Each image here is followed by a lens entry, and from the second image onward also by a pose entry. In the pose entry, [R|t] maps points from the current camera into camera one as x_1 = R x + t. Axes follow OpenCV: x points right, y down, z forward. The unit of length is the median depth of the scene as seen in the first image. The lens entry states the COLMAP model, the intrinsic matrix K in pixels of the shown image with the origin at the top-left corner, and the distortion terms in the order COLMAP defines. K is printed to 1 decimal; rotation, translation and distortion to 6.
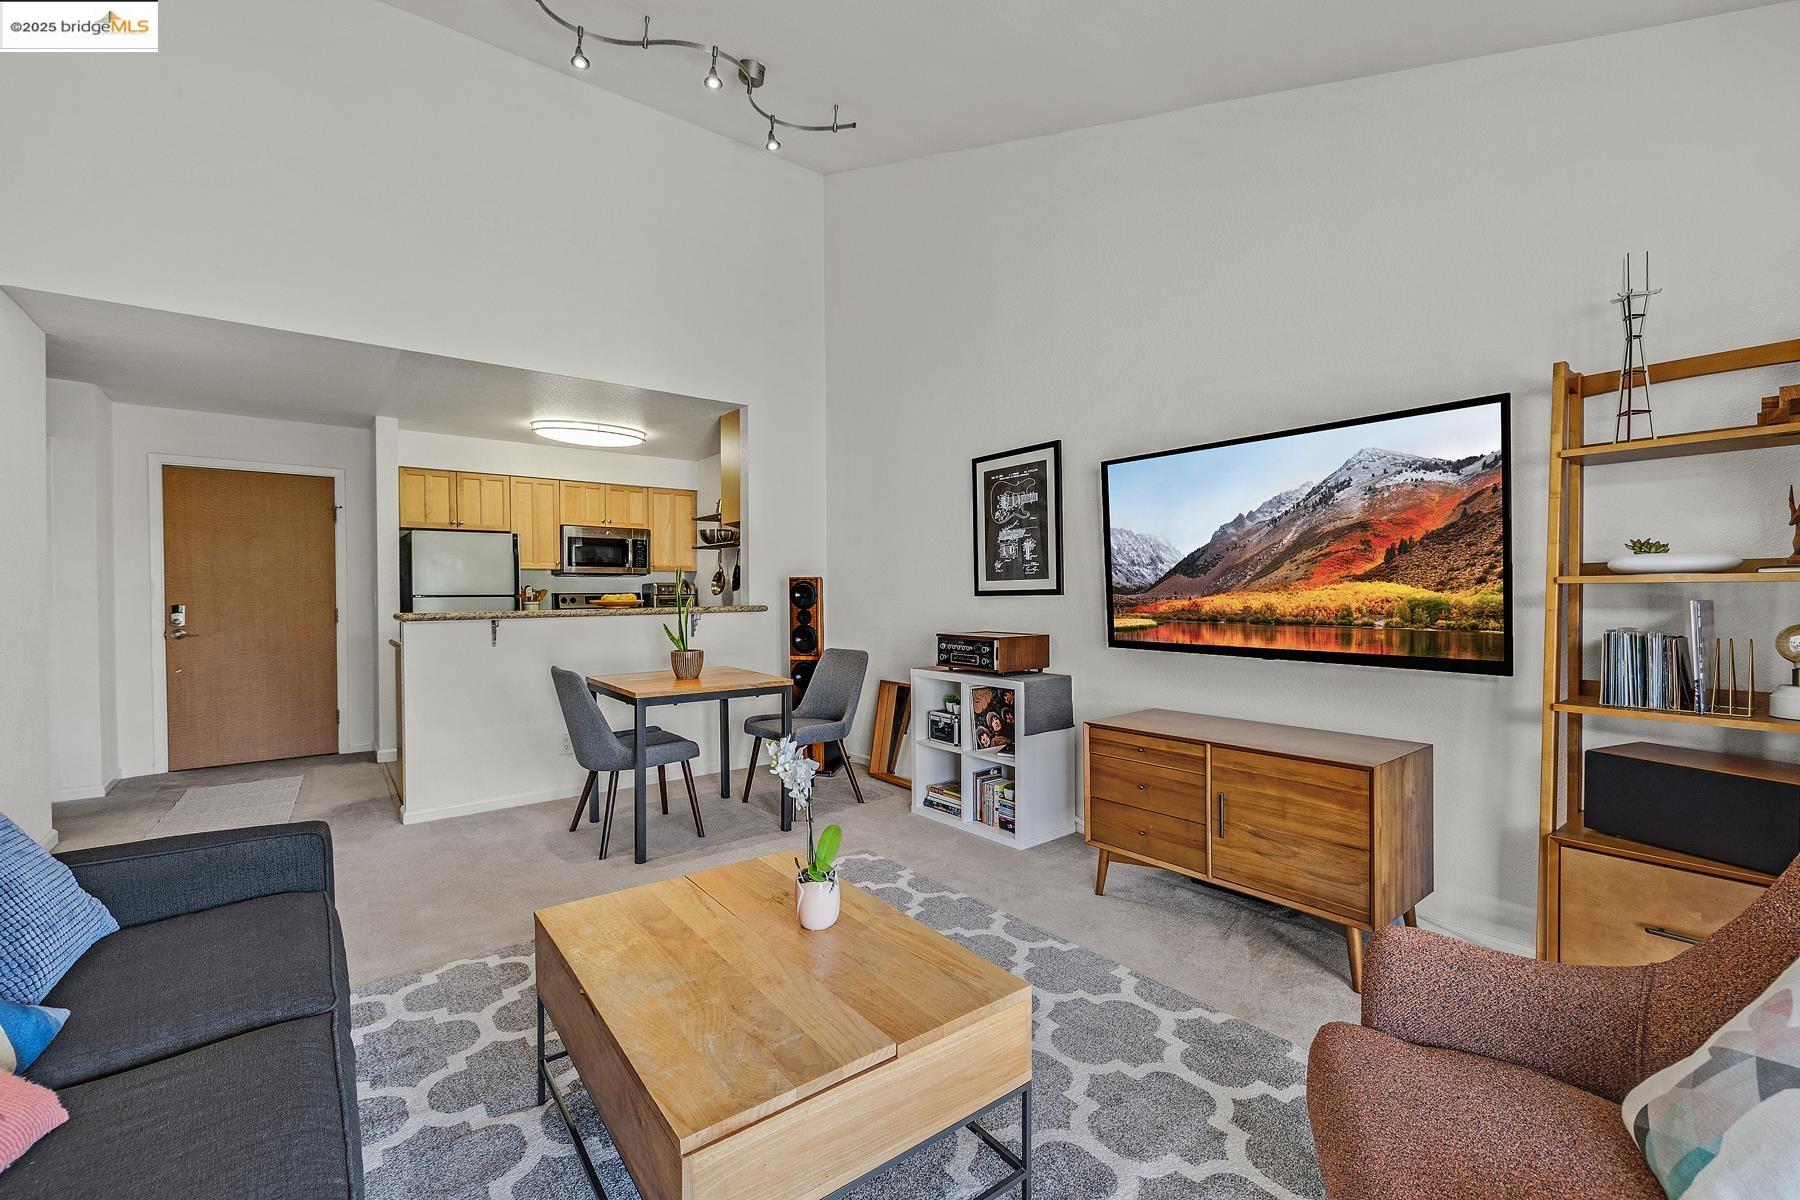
lens RADIAL K [[769.9, 0, 895.6], [0, 769.9, 606.0], [0, 0, 1]] dist [-0.002592, -0.000198]
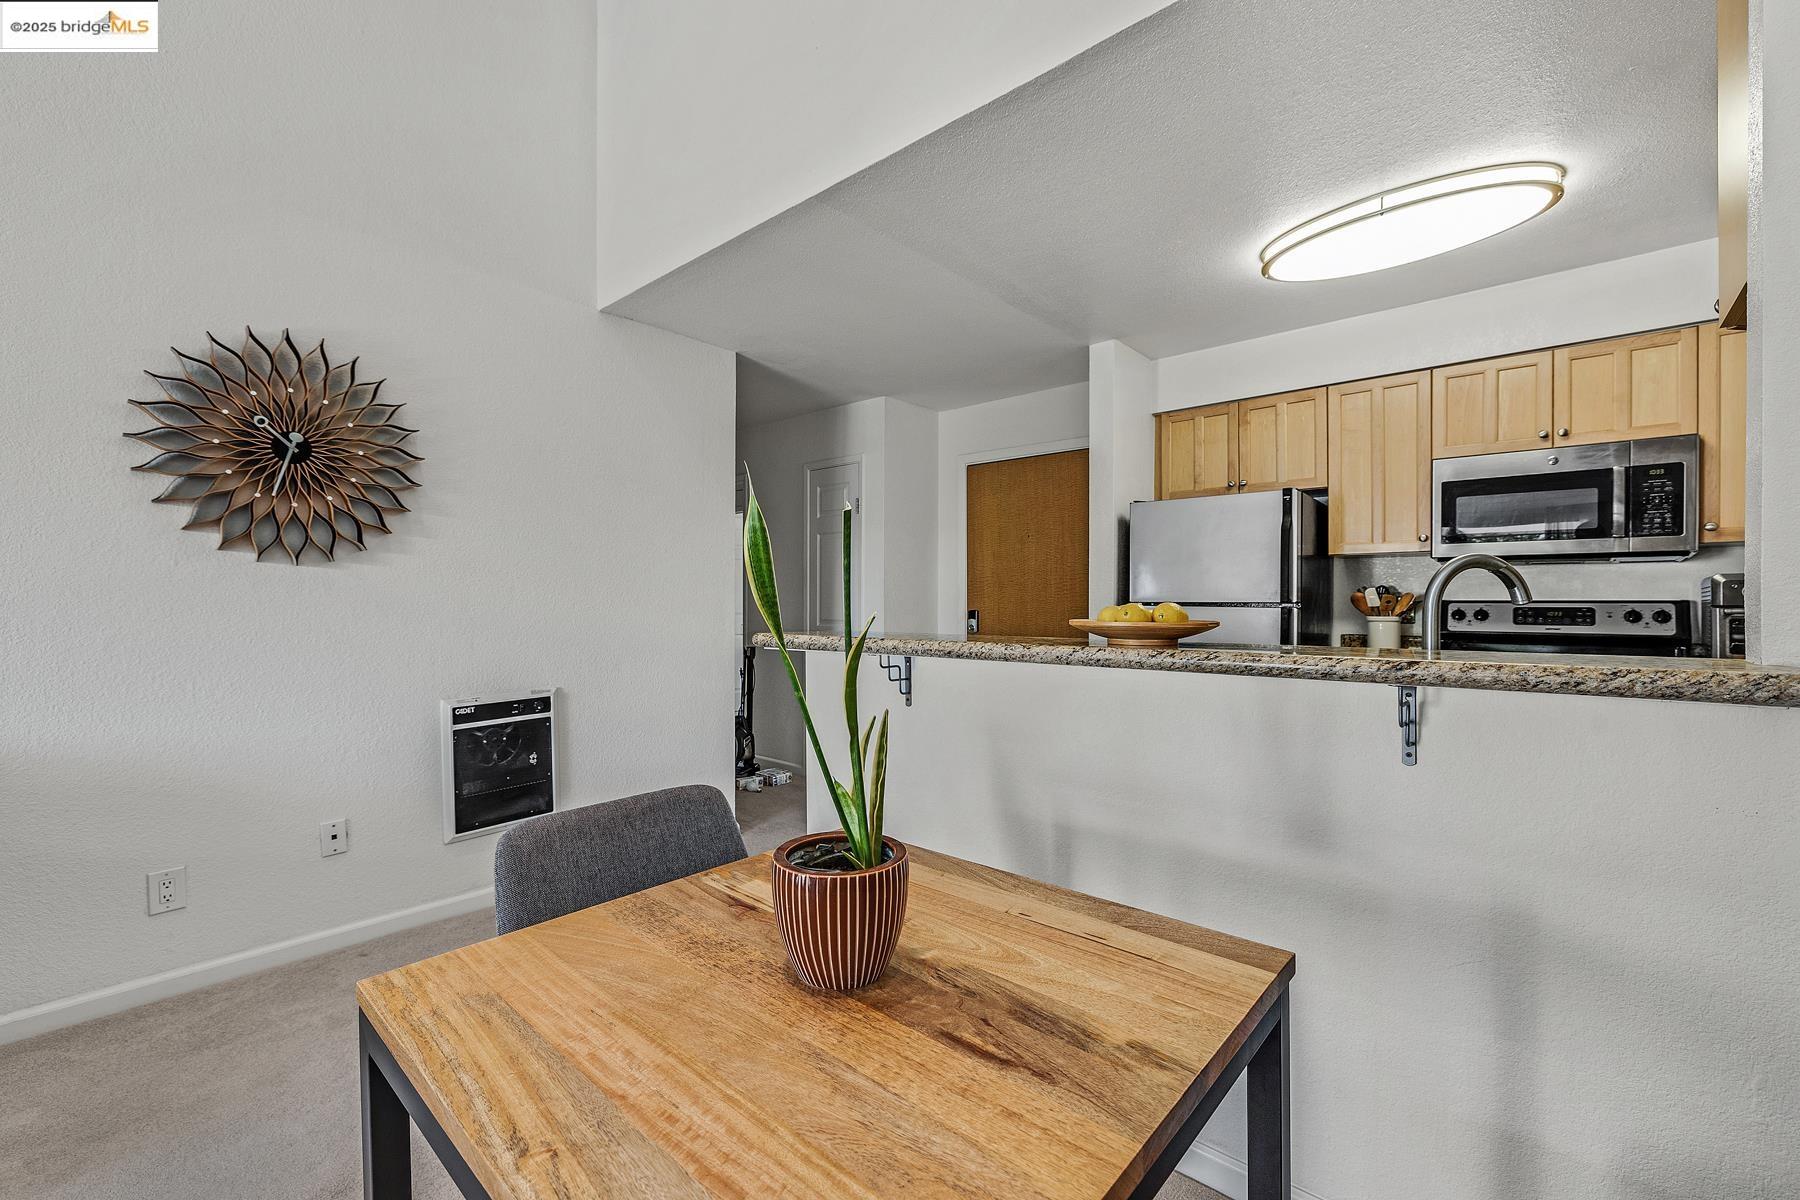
lens RADIAL K [[750.8, 0, 896.9], [0, 750.8, 600.3], [0, 0, 1]] dist [-0.001283, -0.000126]
pose [[0.186583, 0.004095, -0.982431, -0.047391], [-0.018335, 0.999832, 0.000685, -0.016037], [0.982268, 0.017886, 0.186627, 0.922540]]
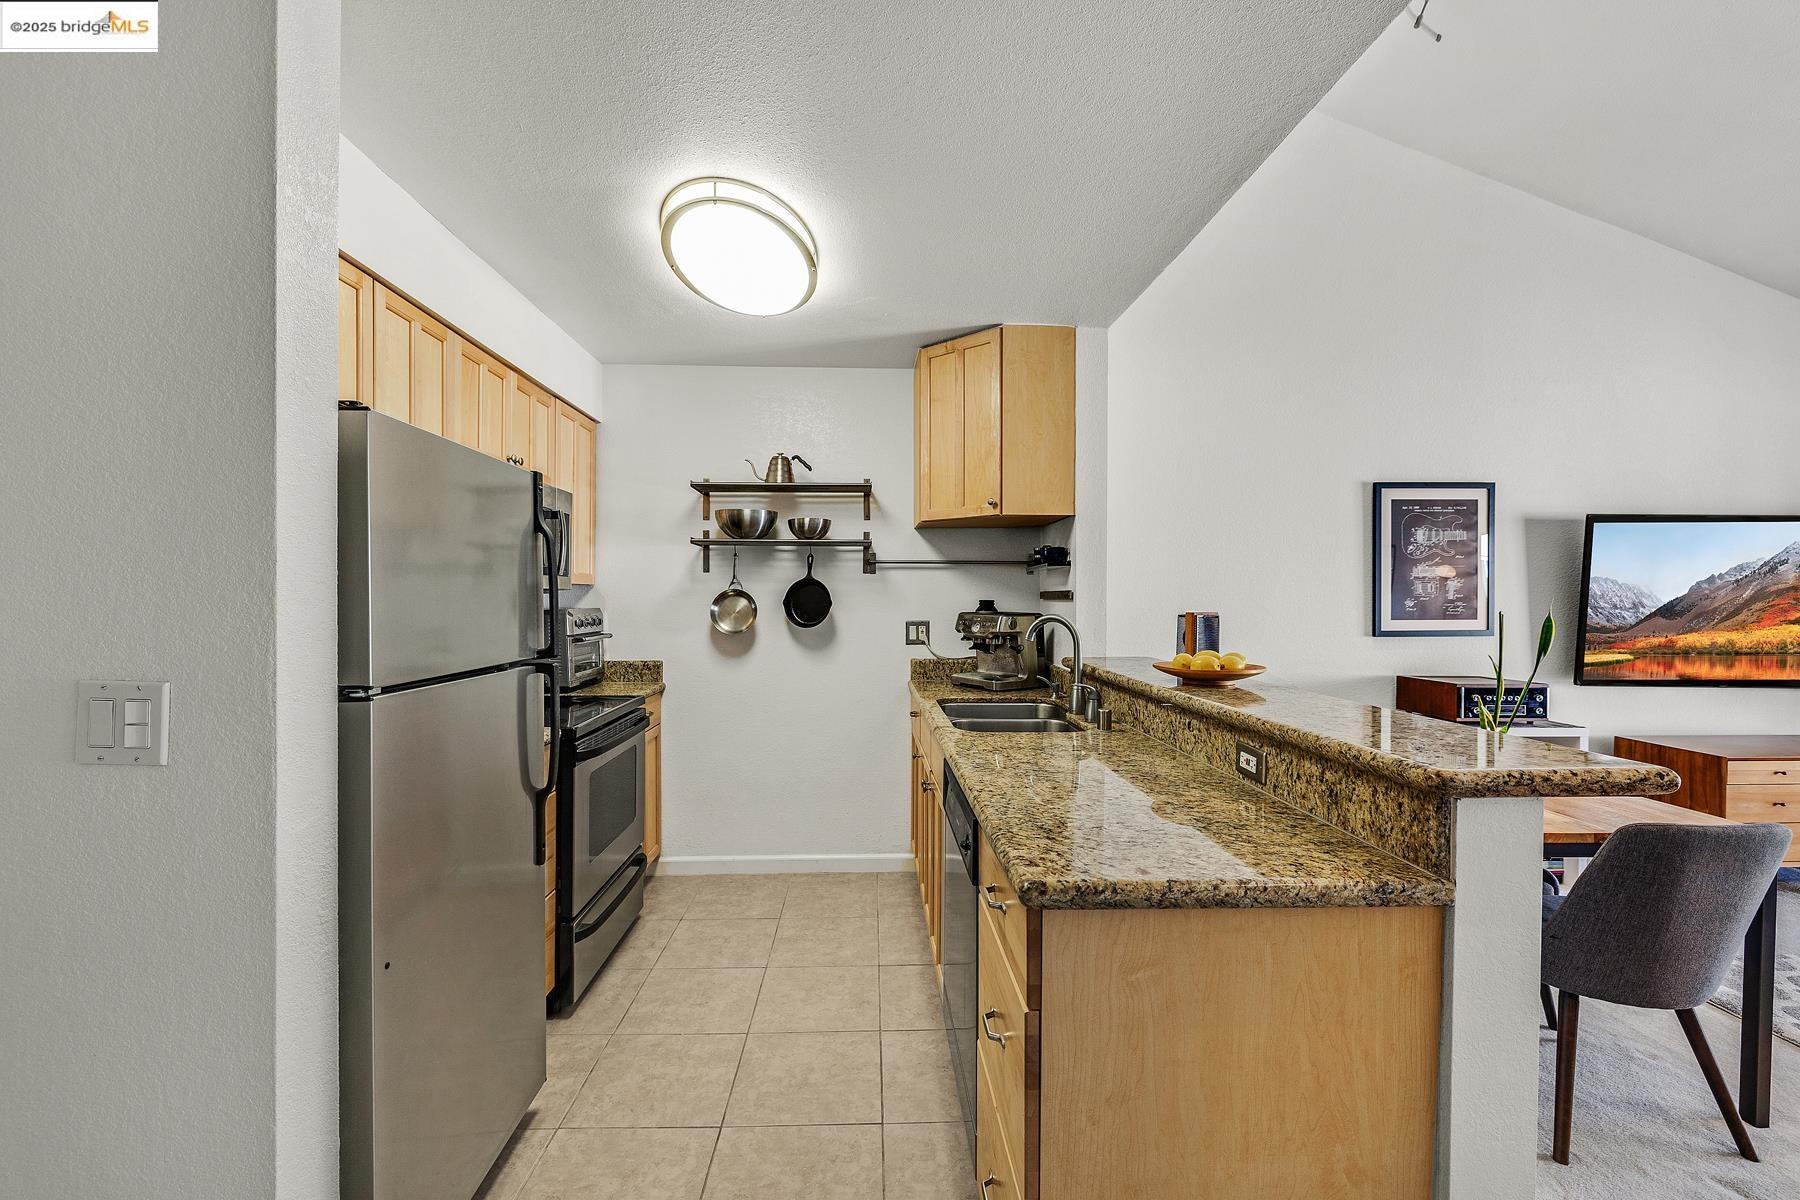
lens RADIAL K [[754.0, 0, 896.3], [0, 754.0, 600.1], [0, 0, 1]] dist [-0.002131, -0.000116]
pose [[0.569707, 0.005449, 0.821830, -0.977454], [0.005284, 0.999933, -0.010292, -0.049785], [-0.821831, 0.010206, 0.569640, 0.997741]]
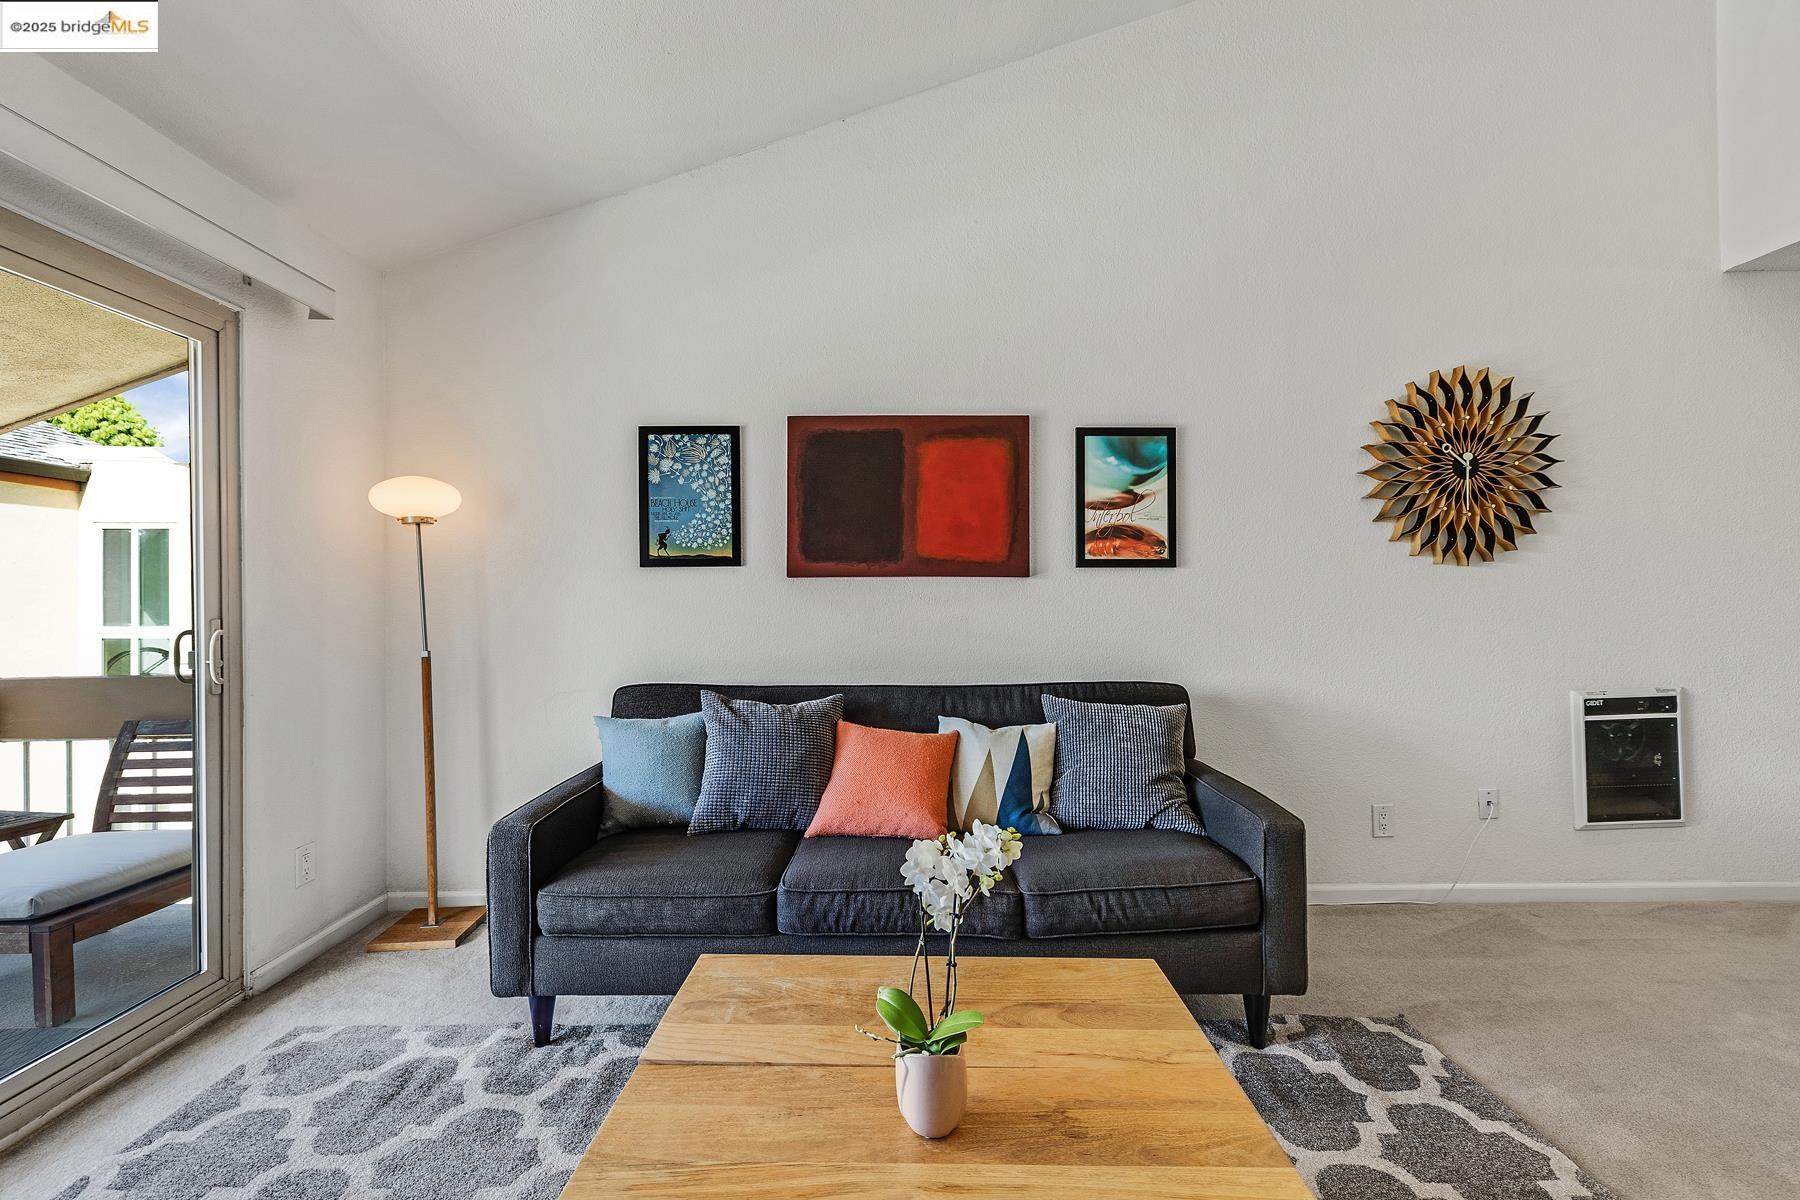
lens RADIAL K [[769.9, 0, 895.6], [0, 769.9, 606.0], [0, 0, 1]] dist [-0.002592, -0.000198]
pose [[-0.608405, 0.004056, -0.793616, 0.172125], [-0.005050, 0.999947, 0.008982, -0.000797], [0.793610, 0.009472, -0.608353, 0.579114]]
